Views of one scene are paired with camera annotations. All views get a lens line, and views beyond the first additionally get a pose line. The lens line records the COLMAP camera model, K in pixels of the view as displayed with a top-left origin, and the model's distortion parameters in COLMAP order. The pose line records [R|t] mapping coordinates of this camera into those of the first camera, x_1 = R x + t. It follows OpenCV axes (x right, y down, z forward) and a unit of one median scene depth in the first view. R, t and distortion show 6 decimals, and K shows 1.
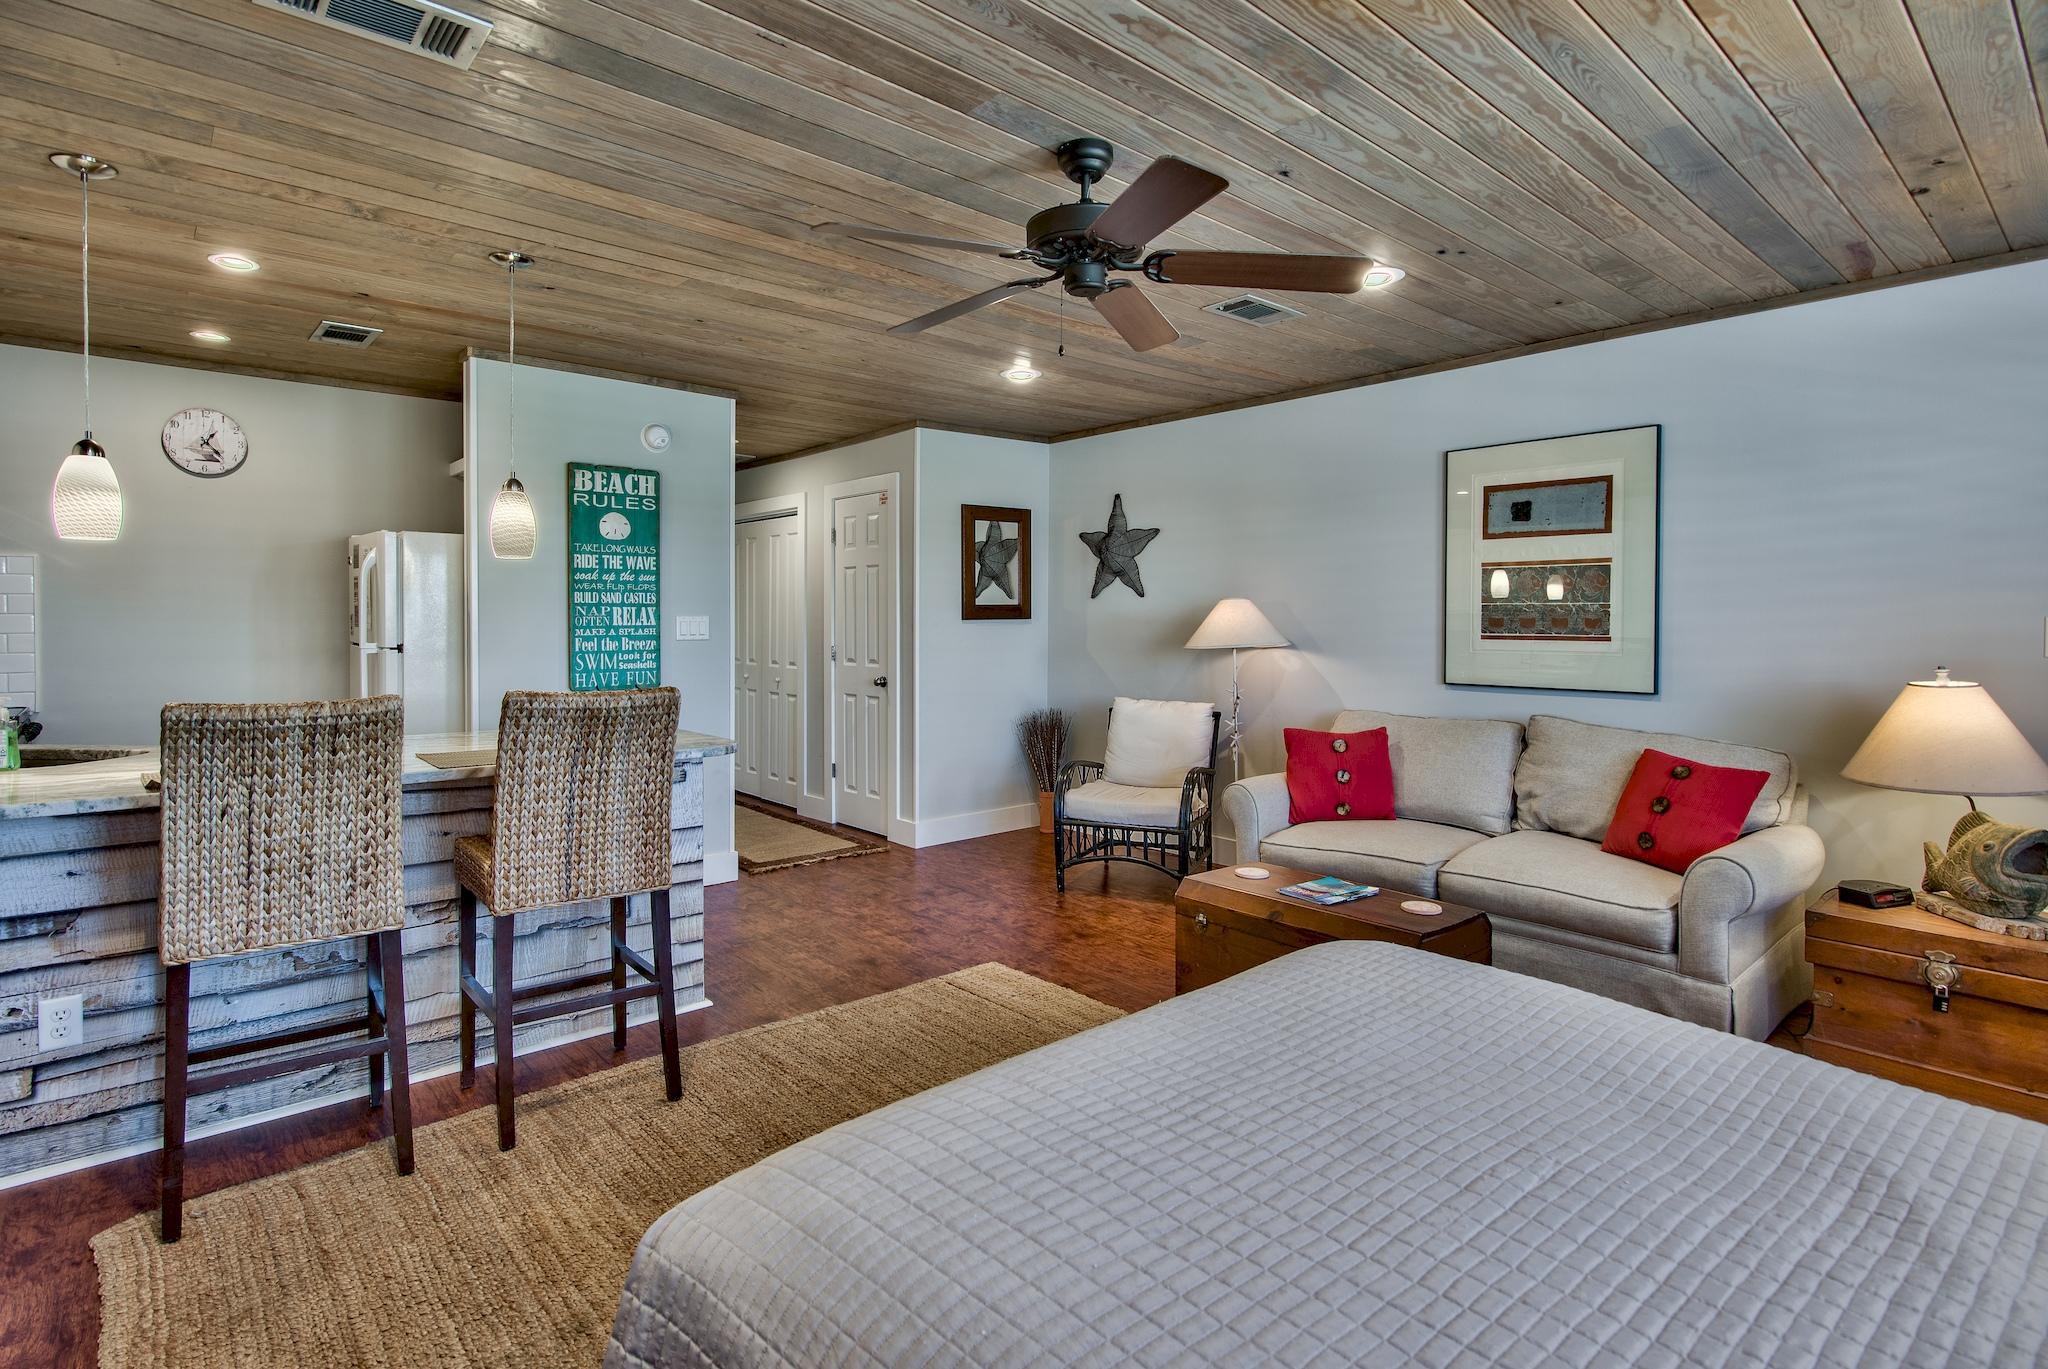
lens RADIAL K [[1002.5, 0, 1019.6], [0, 1002.5, 640.0], [0, 0, 1]] dist [-0.001283, -0.000297]
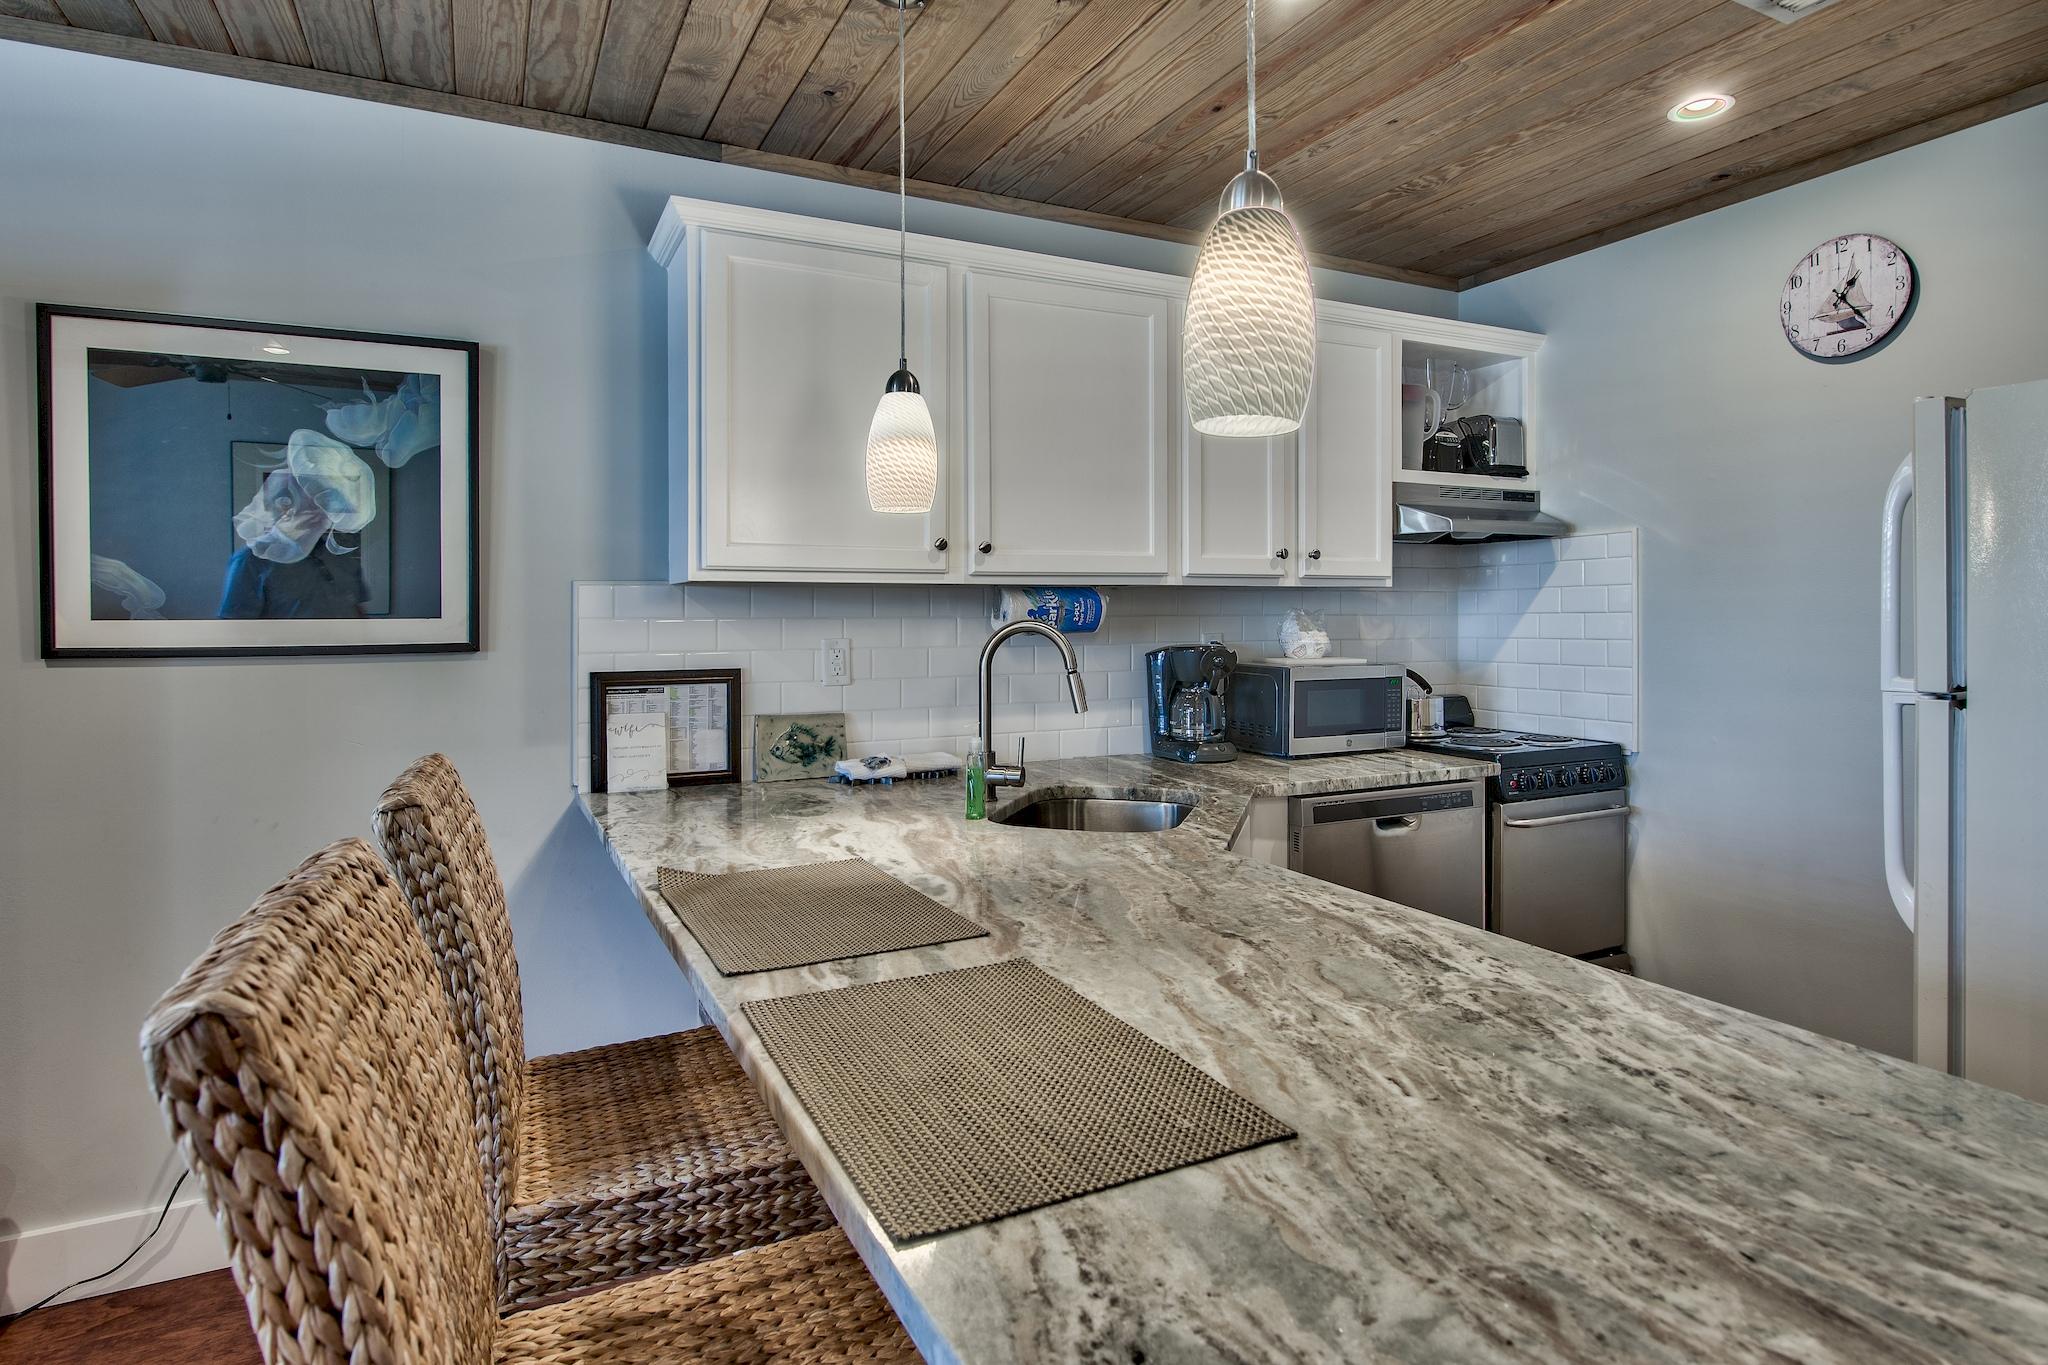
lens RADIAL K [[1085.3, 0, 1020.9], [0, 1085.3, 612.0], [0, 0, 1]] dist [-0.003396, -0.000365]
pose [[-0.255529, -0.002870, -0.966797, -0.117634], [-0.014805, 0.999890, 0.000945, -0.017561], [0.966688, 0.014555, -0.255543, 0.701307]]
